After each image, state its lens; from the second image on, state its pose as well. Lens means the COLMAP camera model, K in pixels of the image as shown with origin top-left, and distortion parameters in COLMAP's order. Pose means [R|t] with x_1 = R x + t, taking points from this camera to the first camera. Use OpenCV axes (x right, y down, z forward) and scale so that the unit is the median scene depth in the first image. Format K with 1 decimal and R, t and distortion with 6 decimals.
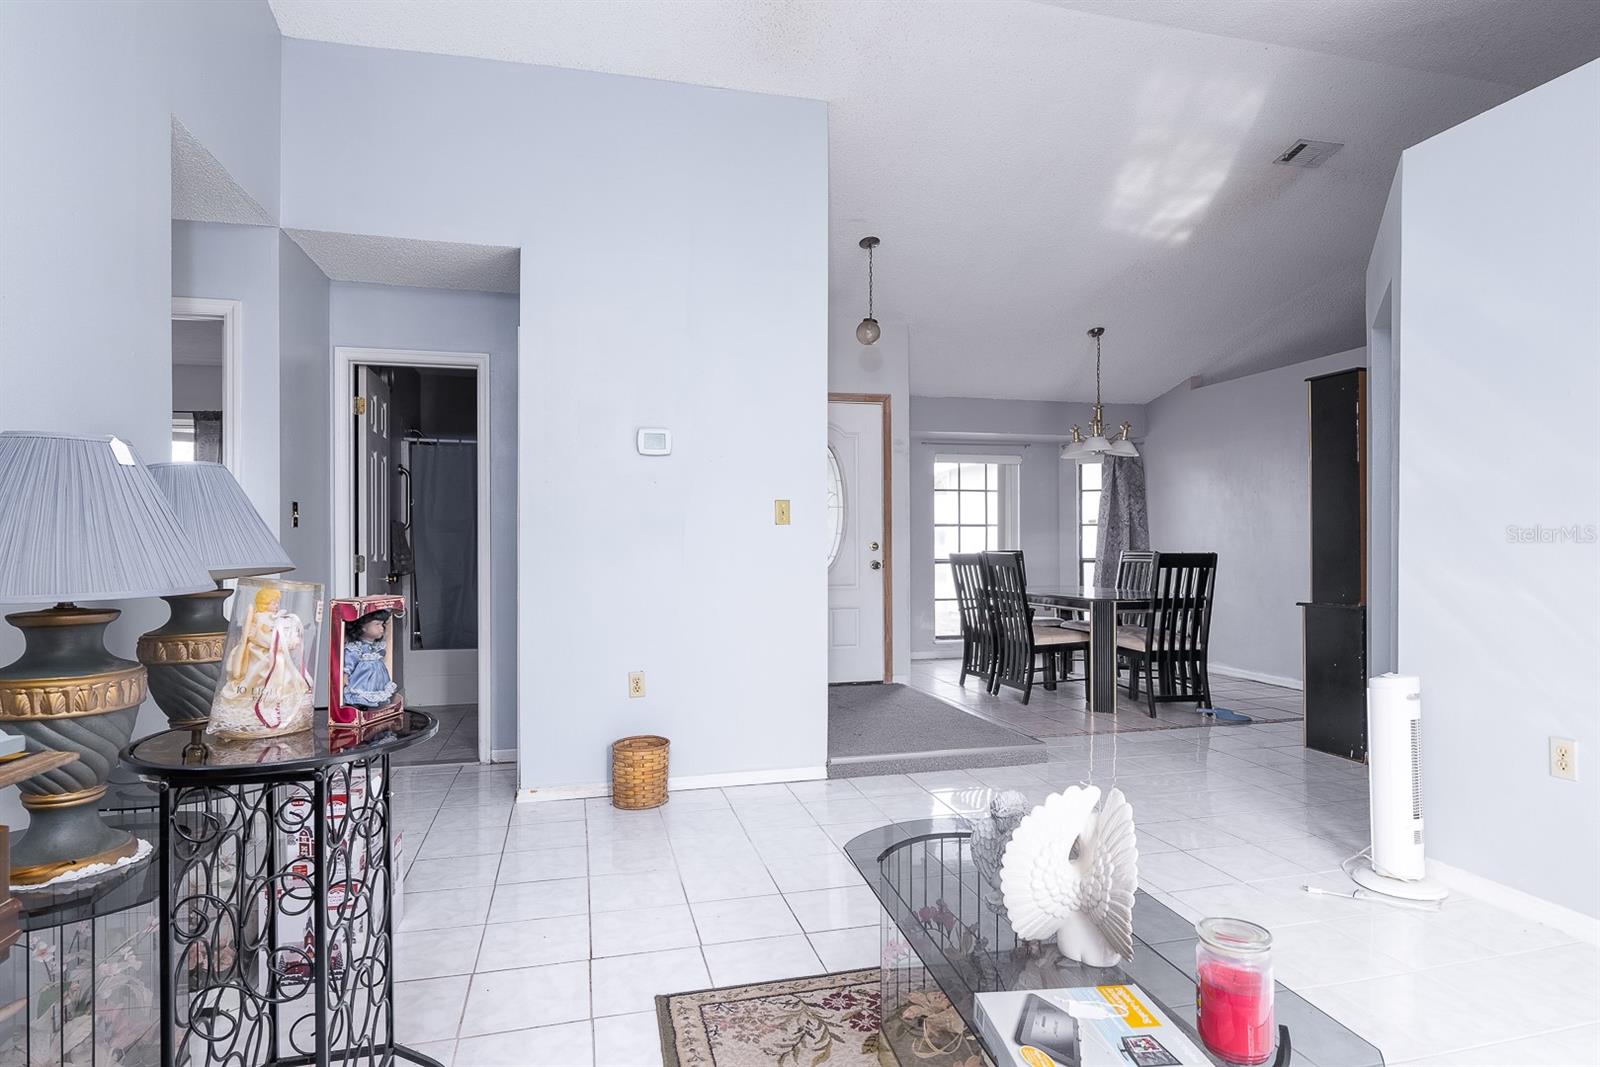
lens RADIAL K [[852.4, 0, 769.2], [0, 852.4, 539.6], [0, 0, 1]] dist [-0.006491, -0.000022]
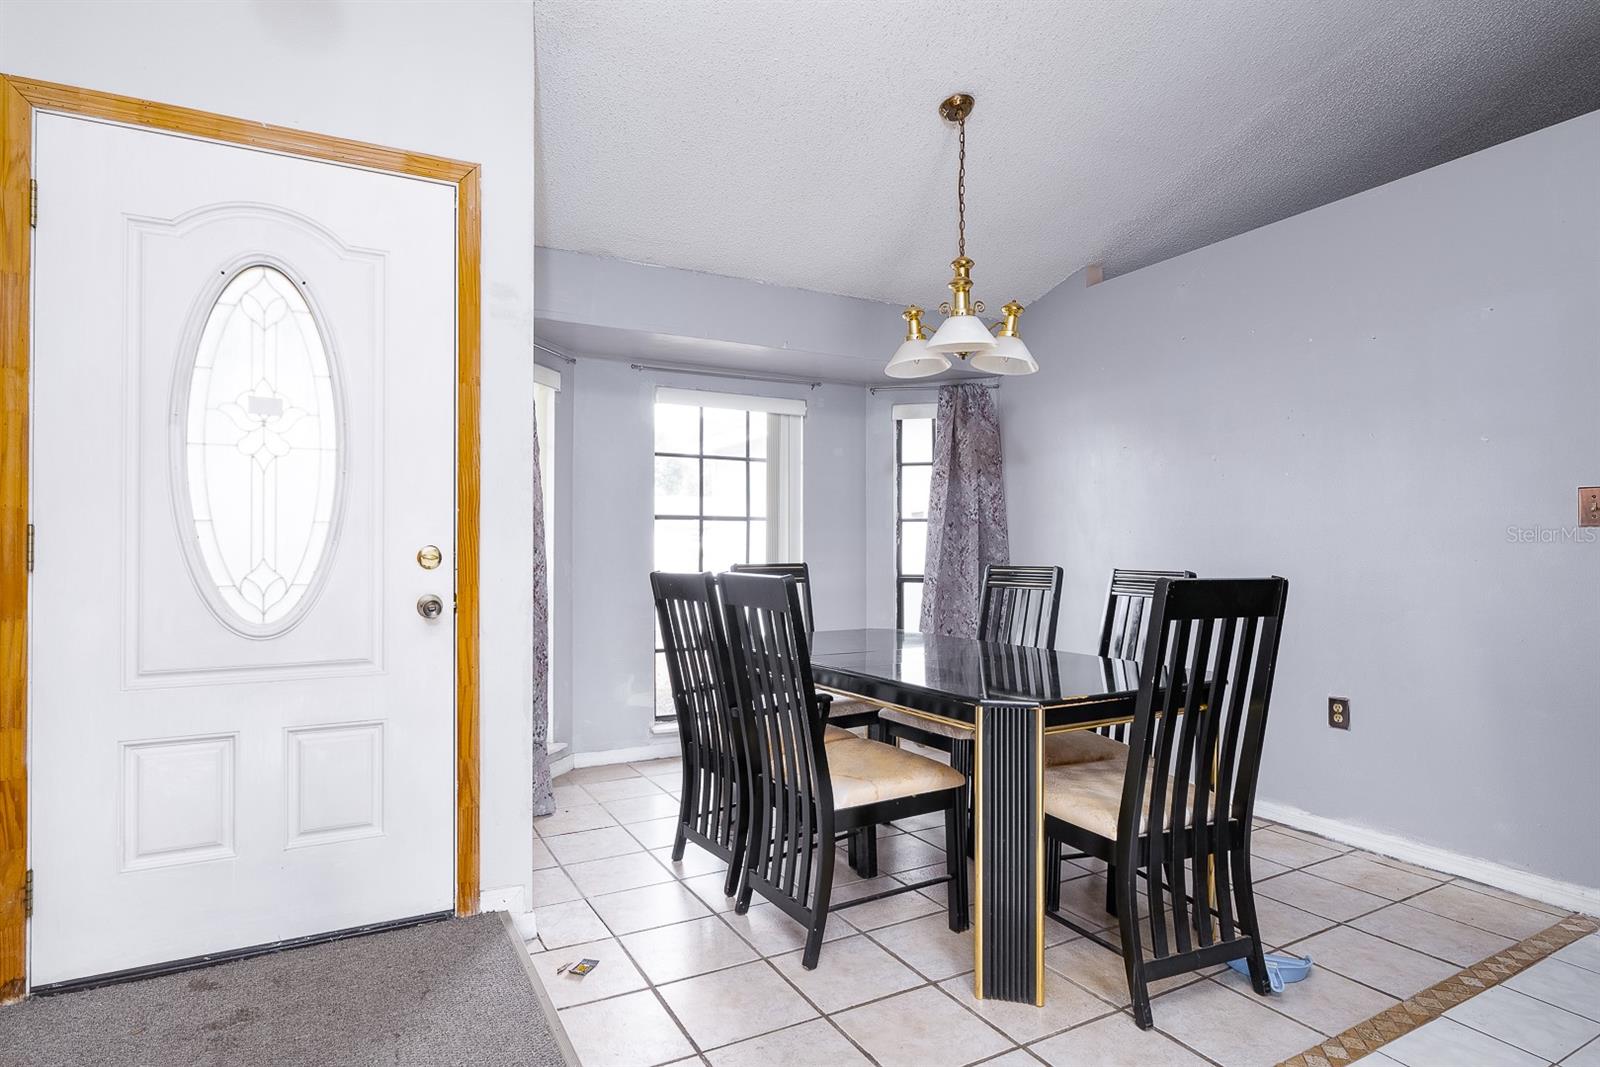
lens RADIAL K [[852.4, 0, 769.2], [0, 852.4, 539.6], [0, 0, 1]] dist [-0.006491, -0.000022]
pose [[0.970830, 0.006112, 0.239691, 0.174393], [-0.004466, 0.999963, -0.007411, 0.002046], [-0.239727, 0.006124, 0.970821, 0.580944]]
